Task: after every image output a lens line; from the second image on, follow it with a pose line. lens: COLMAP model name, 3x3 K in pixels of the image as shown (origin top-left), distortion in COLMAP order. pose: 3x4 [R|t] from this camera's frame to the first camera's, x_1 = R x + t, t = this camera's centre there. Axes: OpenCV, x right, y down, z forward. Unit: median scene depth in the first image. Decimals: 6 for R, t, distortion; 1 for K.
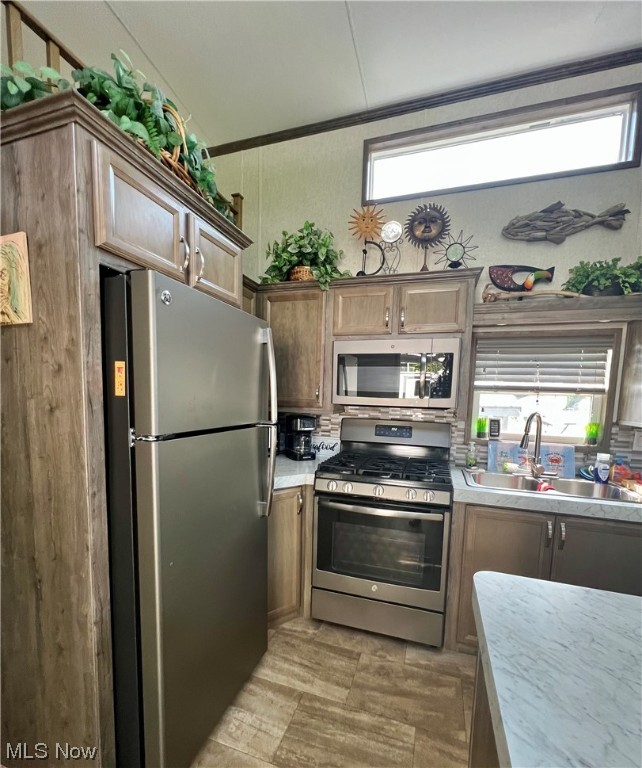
lens RADIAL K [[347.1, 0, 316.7], [0, 347.1, 426.4], [0, 0, 1]] dist [0.001140, -0.001047]
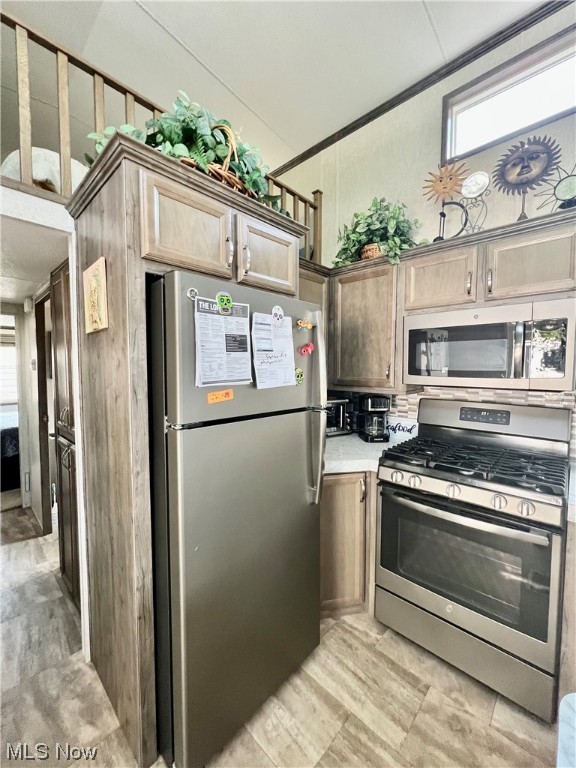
lens RADIAL K [[308.8, 0, 285.5], [0, 308.8, 382.2], [0, 0, 1]] dist [-0.003558, 0.001297]
pose [[0.909613, -0.003988, -0.415437, 0.118983], [-0.014693, 0.999020, -0.041762, -0.036667], [0.415197, 0.044091, 0.908663, 0.150087]]
